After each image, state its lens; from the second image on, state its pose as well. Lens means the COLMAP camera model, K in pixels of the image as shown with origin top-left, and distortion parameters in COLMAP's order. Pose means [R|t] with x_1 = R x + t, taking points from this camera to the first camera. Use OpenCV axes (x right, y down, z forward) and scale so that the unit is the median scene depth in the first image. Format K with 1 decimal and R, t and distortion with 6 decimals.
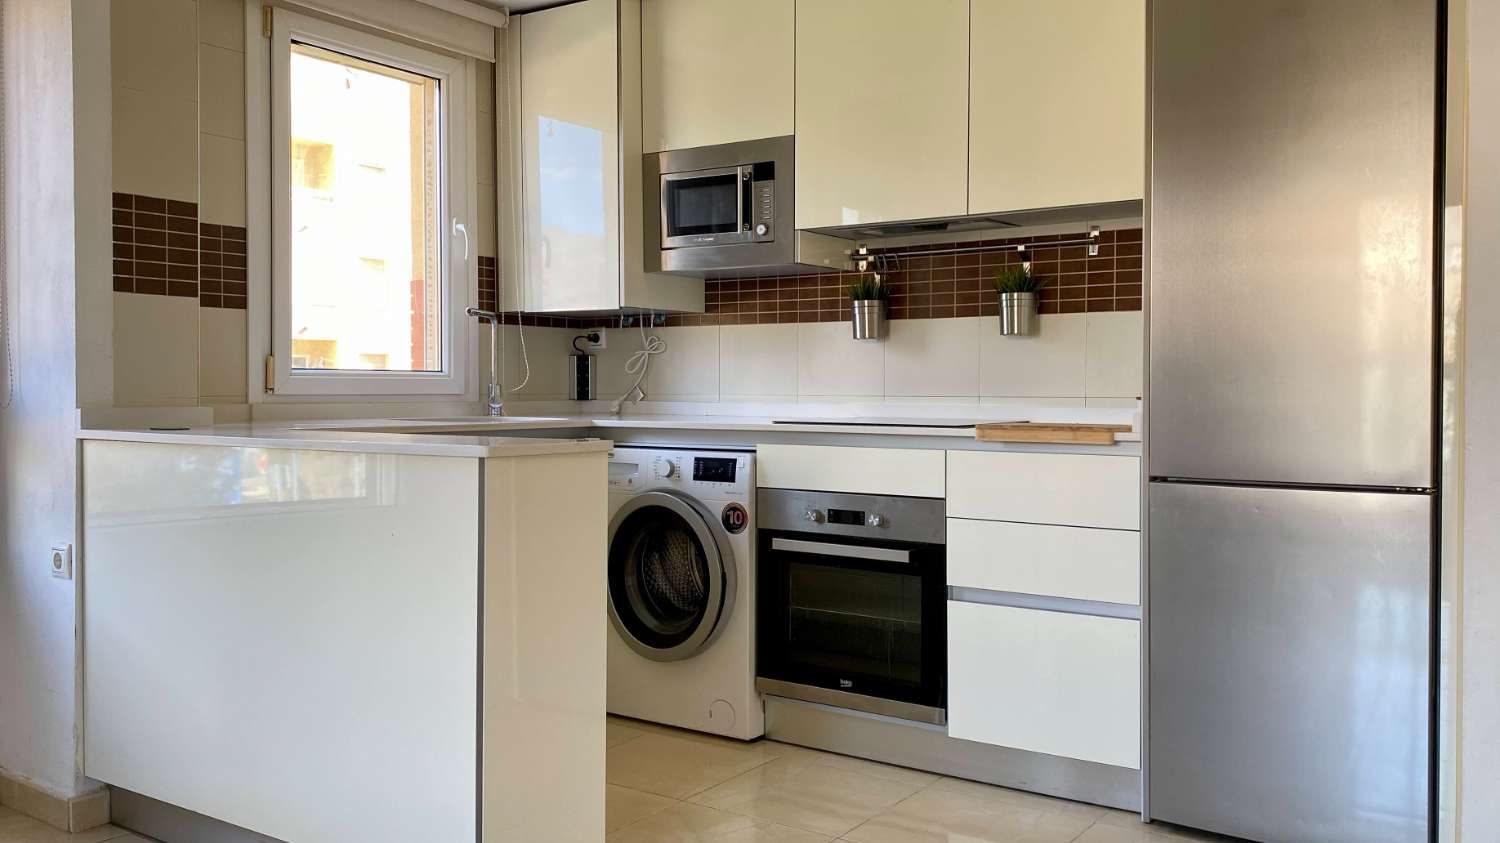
lens RADIAL K [[1263.3, 0, 776.2], [0, 1263.3, 424.1], [0, 0, 1]] dist [0.096831, -0.097048]
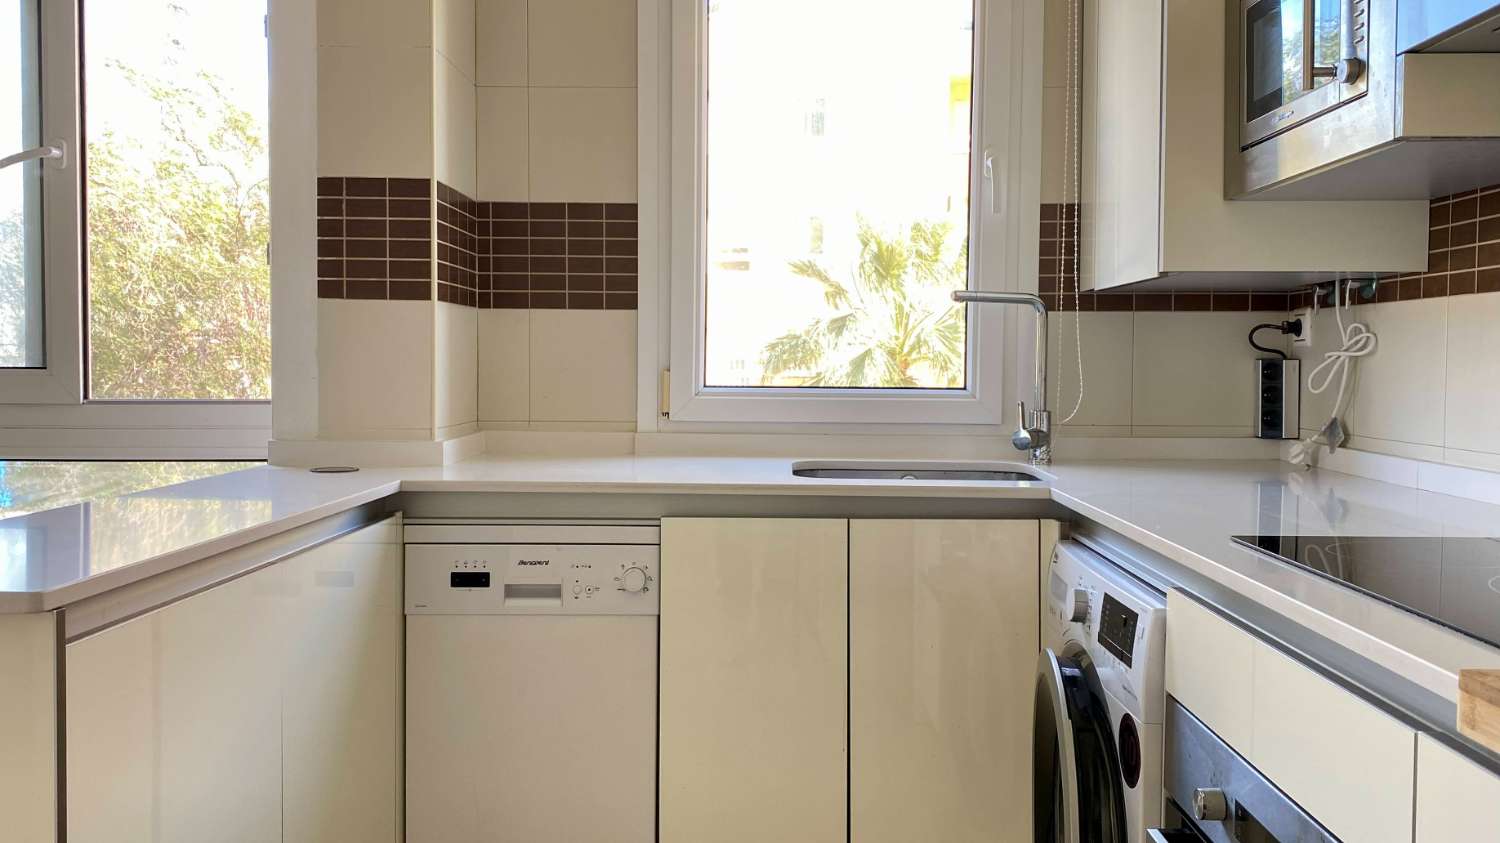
lens RADIAL K [[1263.3, 0, 763.9], [0, 1263.3, 421.4], [0, 0, 1]] dist [0.096831, -0.097048]
pose [[0.538876, 0.039879, -0.841441, 0.246717], [-0.031610, 0.999133, 0.027108, -0.041638], [0.841792, 0.011990, 0.539669, 0.599199]]
